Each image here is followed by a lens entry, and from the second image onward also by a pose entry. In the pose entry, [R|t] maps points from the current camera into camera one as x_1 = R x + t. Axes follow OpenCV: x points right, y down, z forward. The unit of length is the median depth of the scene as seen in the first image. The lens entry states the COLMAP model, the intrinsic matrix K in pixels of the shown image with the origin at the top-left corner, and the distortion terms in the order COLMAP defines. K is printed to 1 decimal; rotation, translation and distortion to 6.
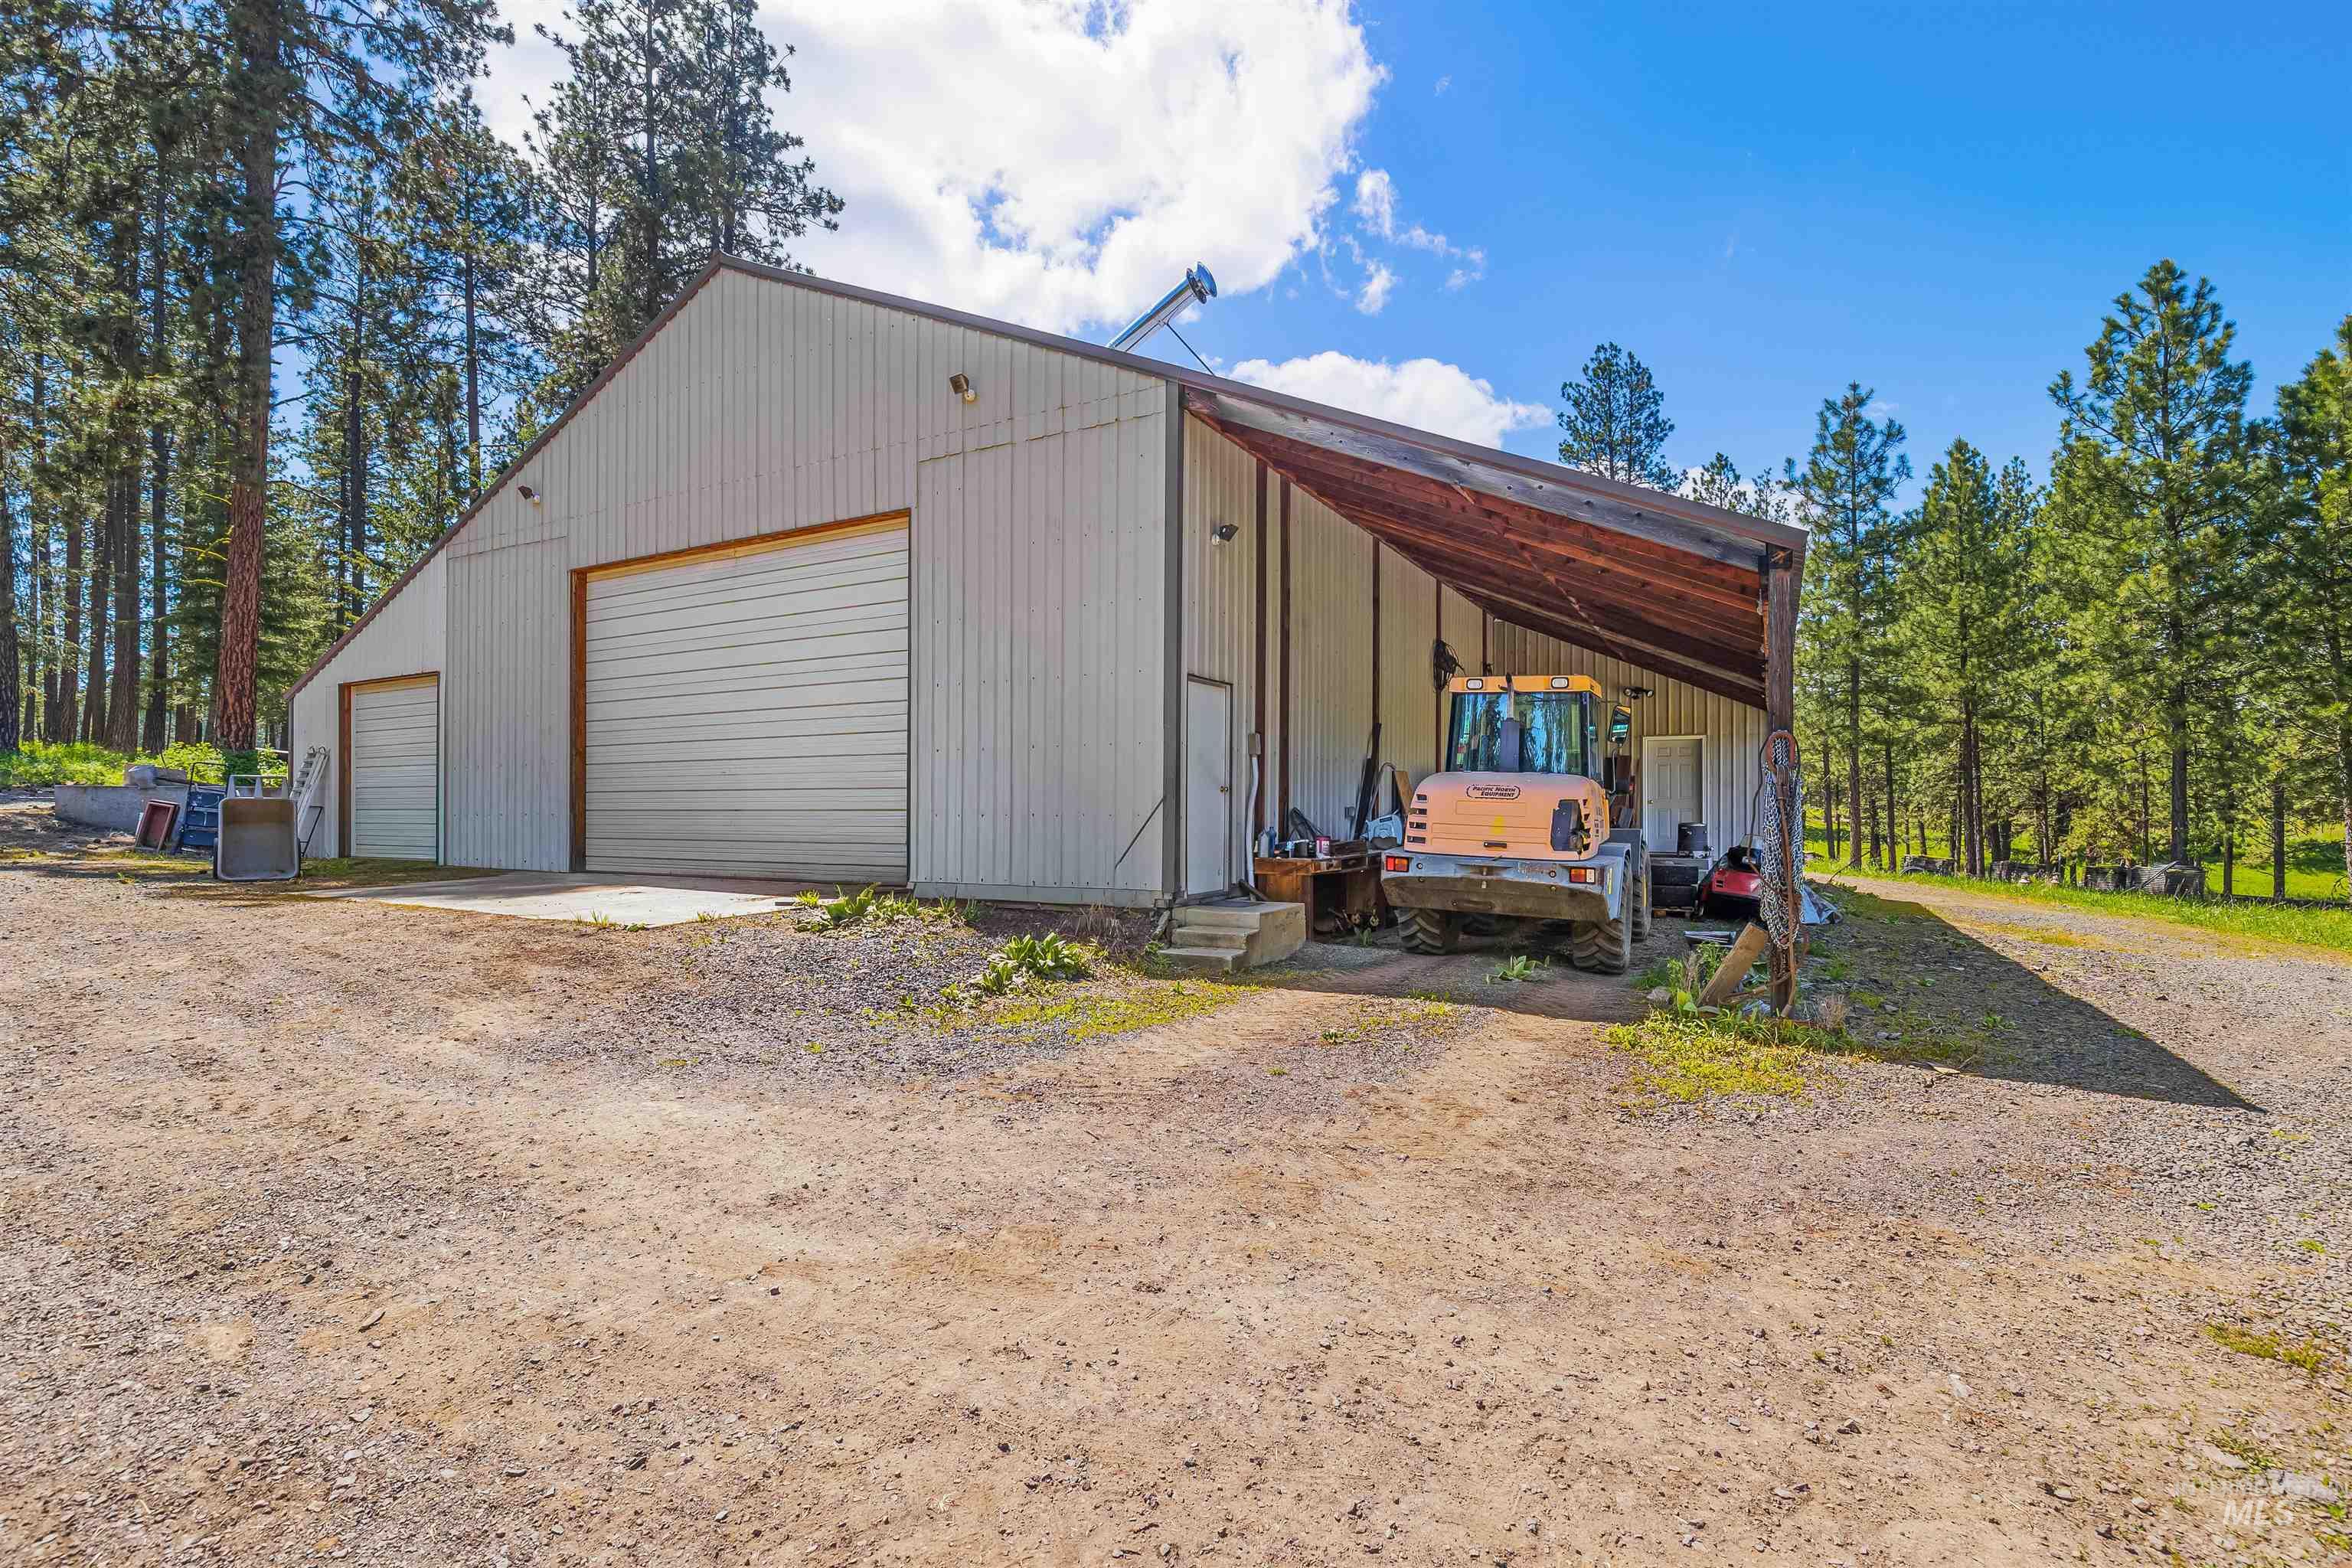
lens RADIAL K [[1075.8, 0, 1171.5], [0, 1075.8, 790.3], [0, 0, 1]] dist [-0.002289, 0.003039]
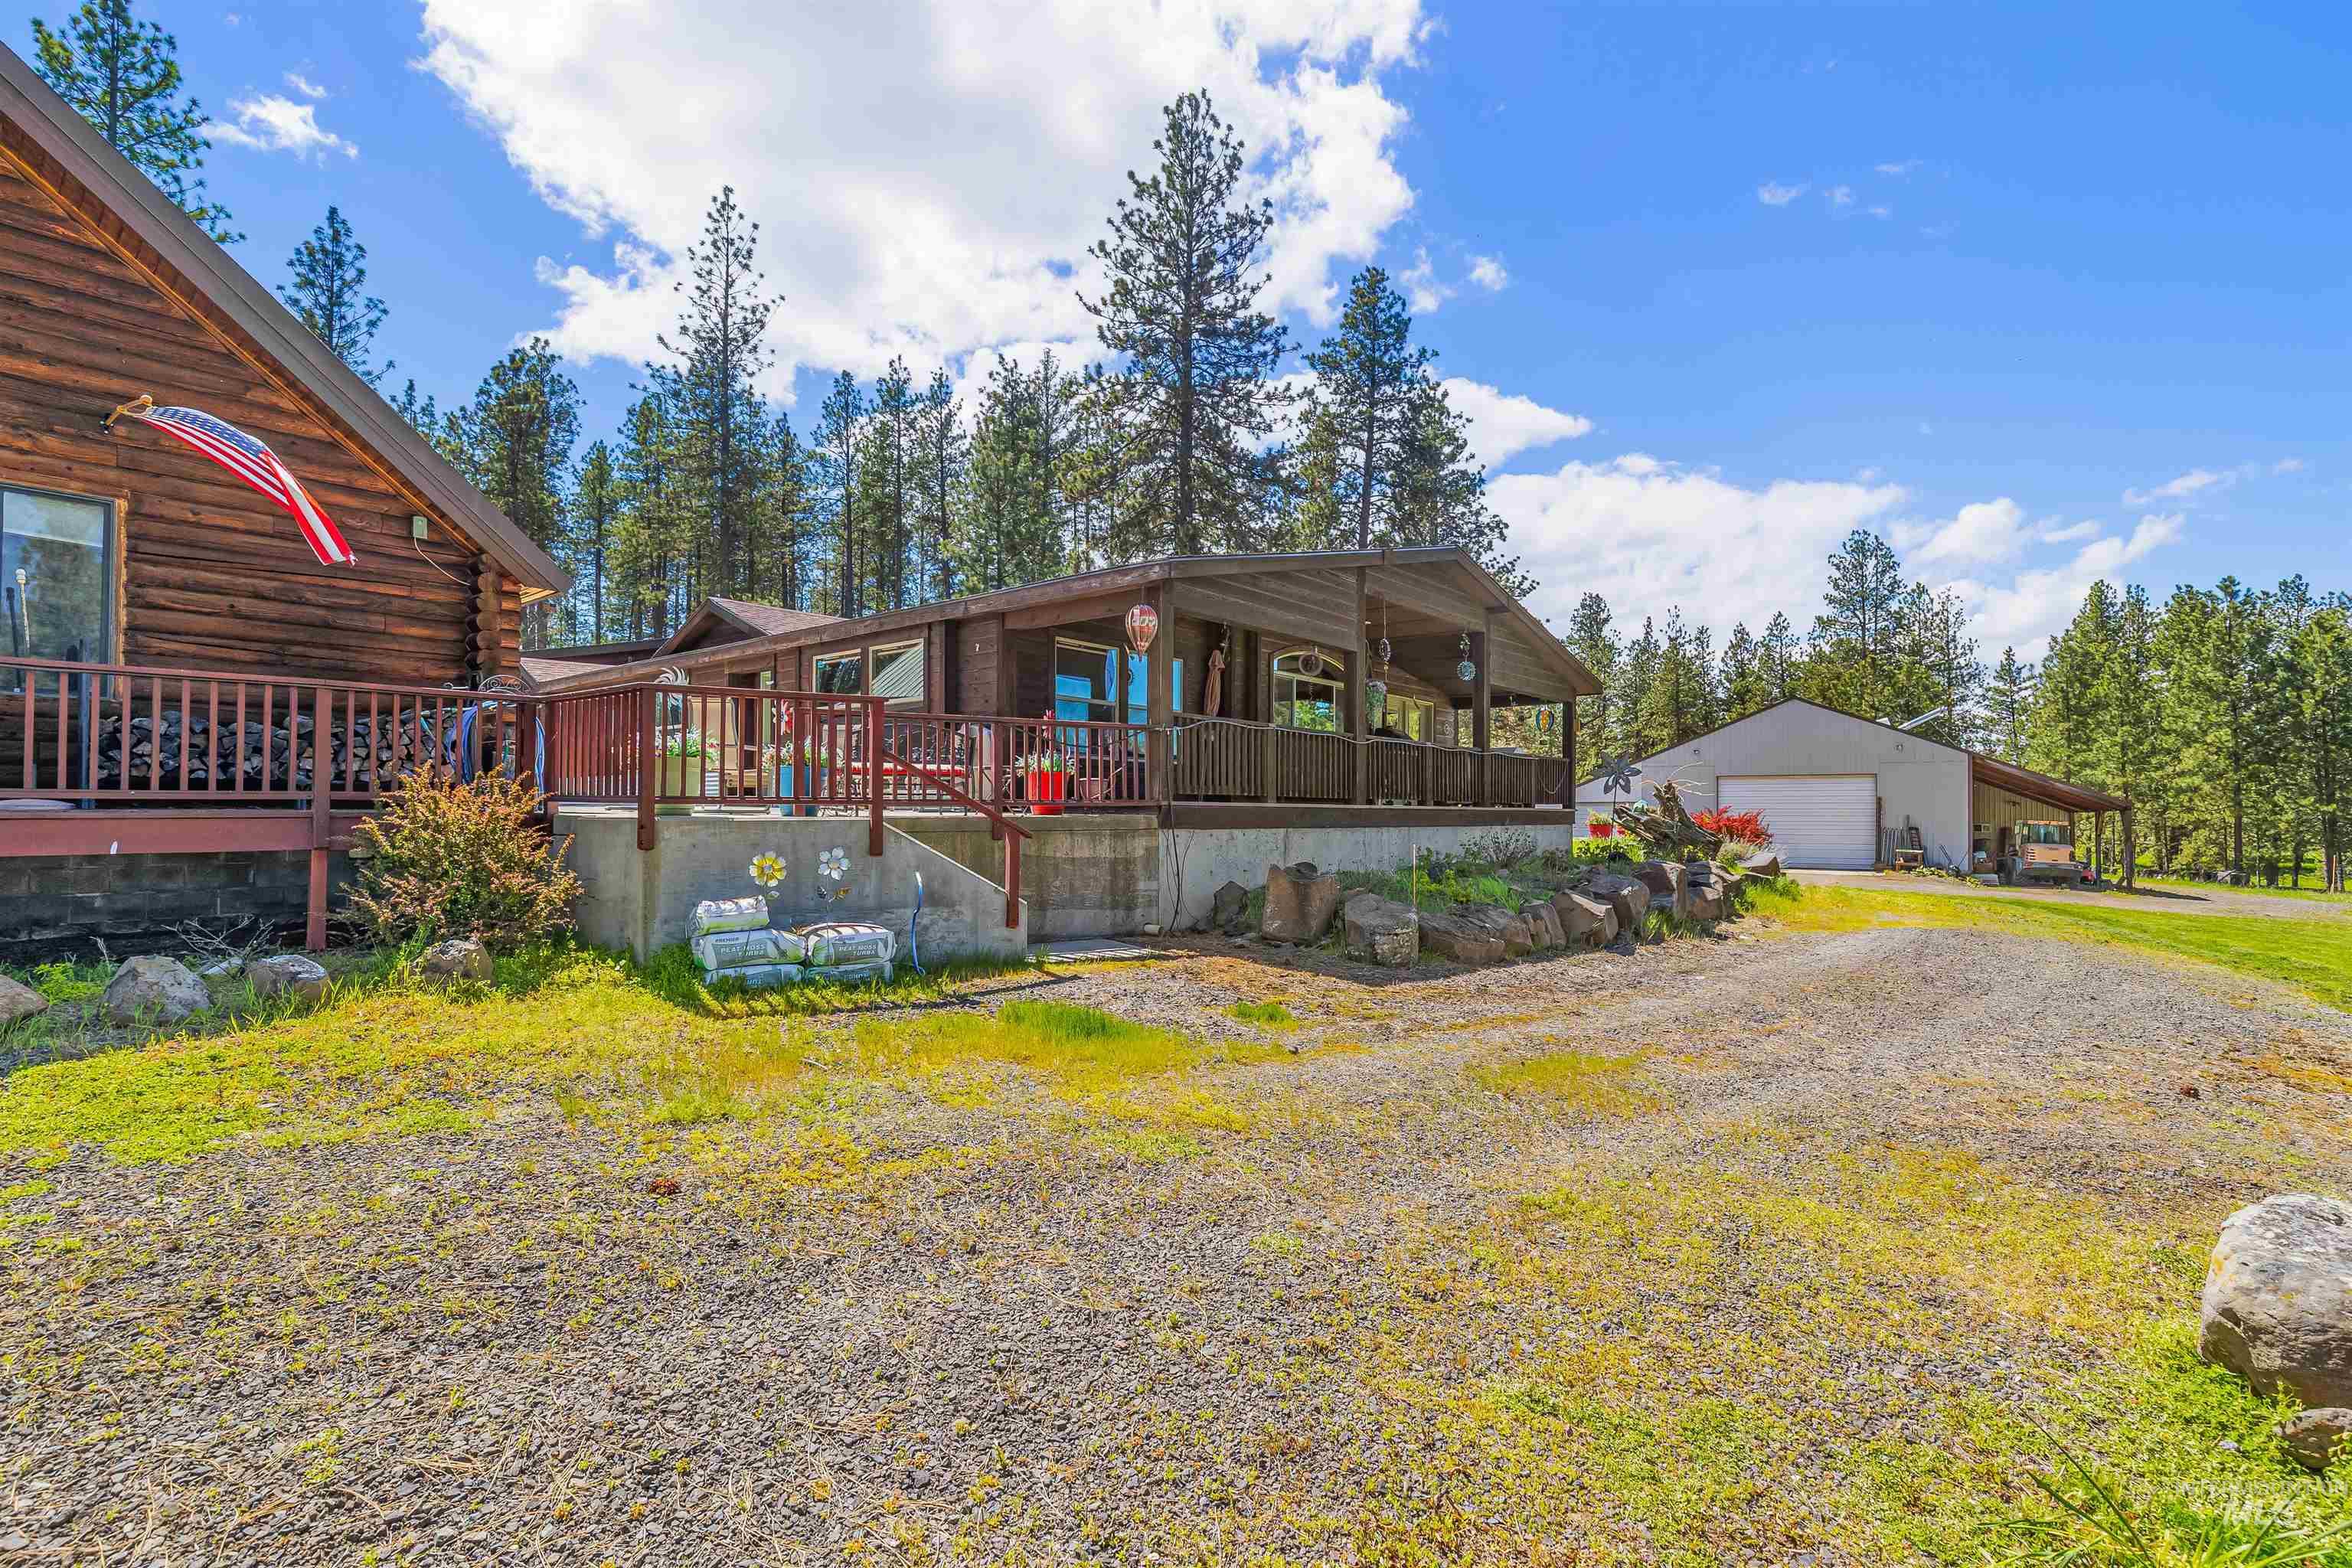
lens RADIAL K [[1075.8, 0, 1180.3], [0, 1075.8, 788.2], [0, 0, 1]] dist [-0.002289, 0.003039]
pose [[0.998729, 0.003408, -0.050288, -0.946996], [-0.003964, 0.999932, -0.010955, -0.057385], [0.050248, 0.011141, 0.998675, -1.118557]]
